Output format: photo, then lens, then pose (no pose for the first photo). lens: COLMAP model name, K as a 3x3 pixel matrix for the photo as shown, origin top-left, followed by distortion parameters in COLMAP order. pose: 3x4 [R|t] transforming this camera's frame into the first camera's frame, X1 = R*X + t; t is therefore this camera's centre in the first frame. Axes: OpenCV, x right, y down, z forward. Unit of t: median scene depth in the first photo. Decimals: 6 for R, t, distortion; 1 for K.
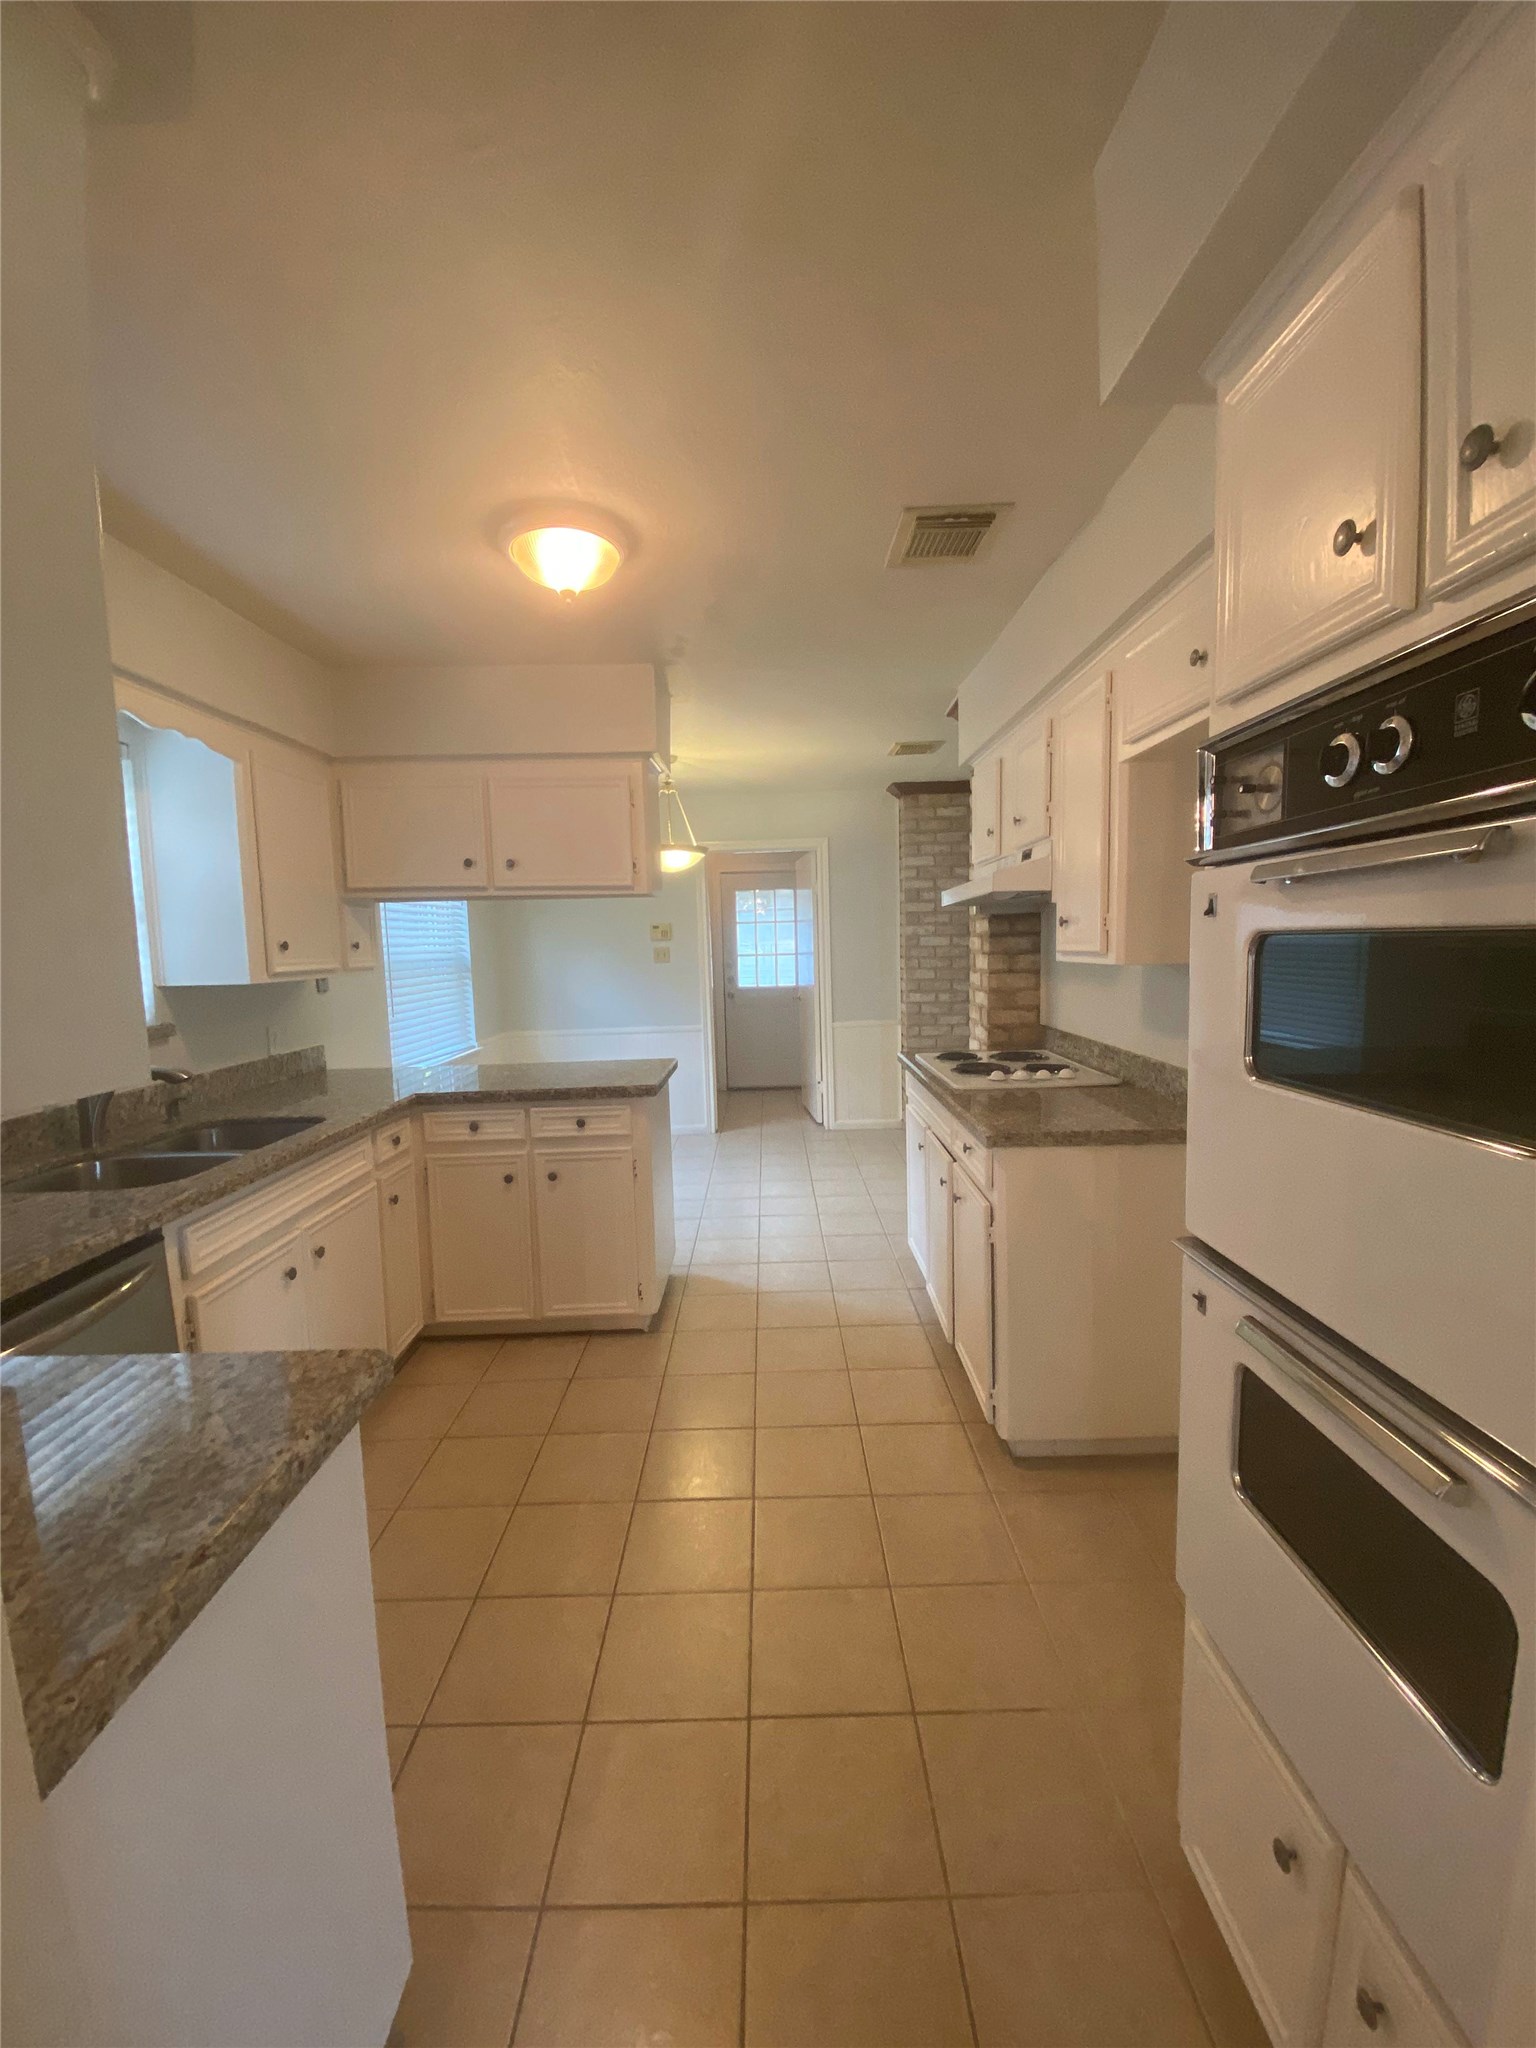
lens RADIAL K [[839.8, 0, 768.2], [0, 839.8, 1018.2], [0, 0, 1]] dist [0.002635, -0.000004]
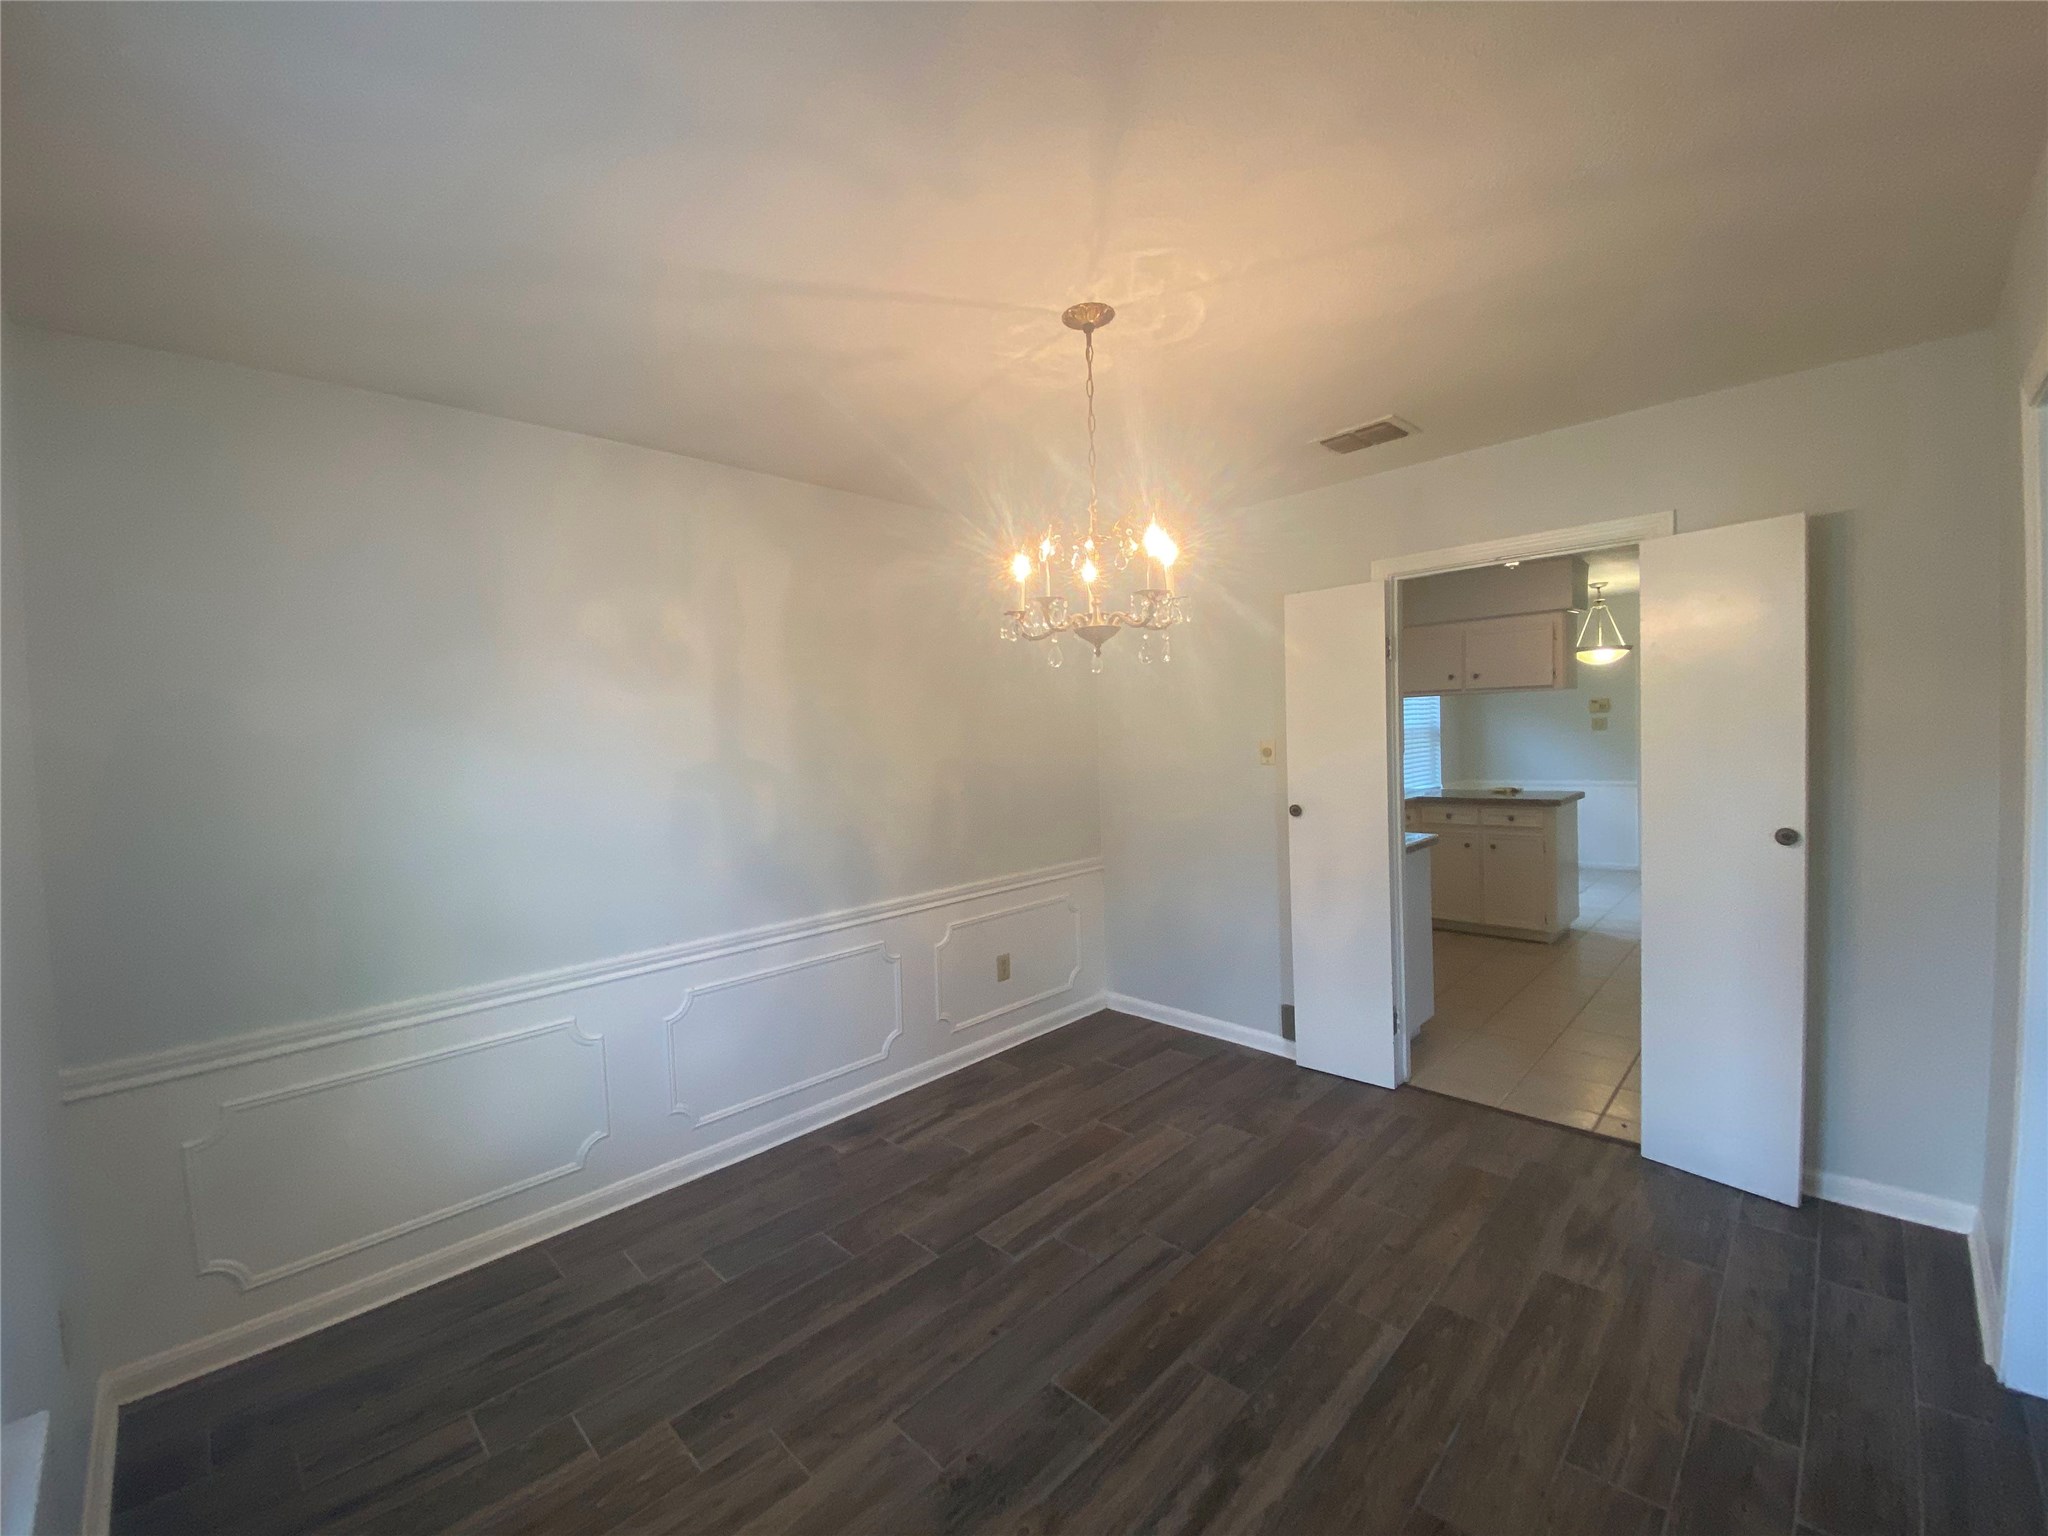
lens RADIAL K [[839.8, 0, 1026.8], [0, 839.8, 762.2], [0, 0, 1]] dist [0.002635, -0.000004]
pose [[0.706665, 0.028727, -0.706965, 0.307883], [-0.046162, 0.998919, -0.005552, 0.060095], [0.706040, 0.036558, 0.707227, -0.996077]]
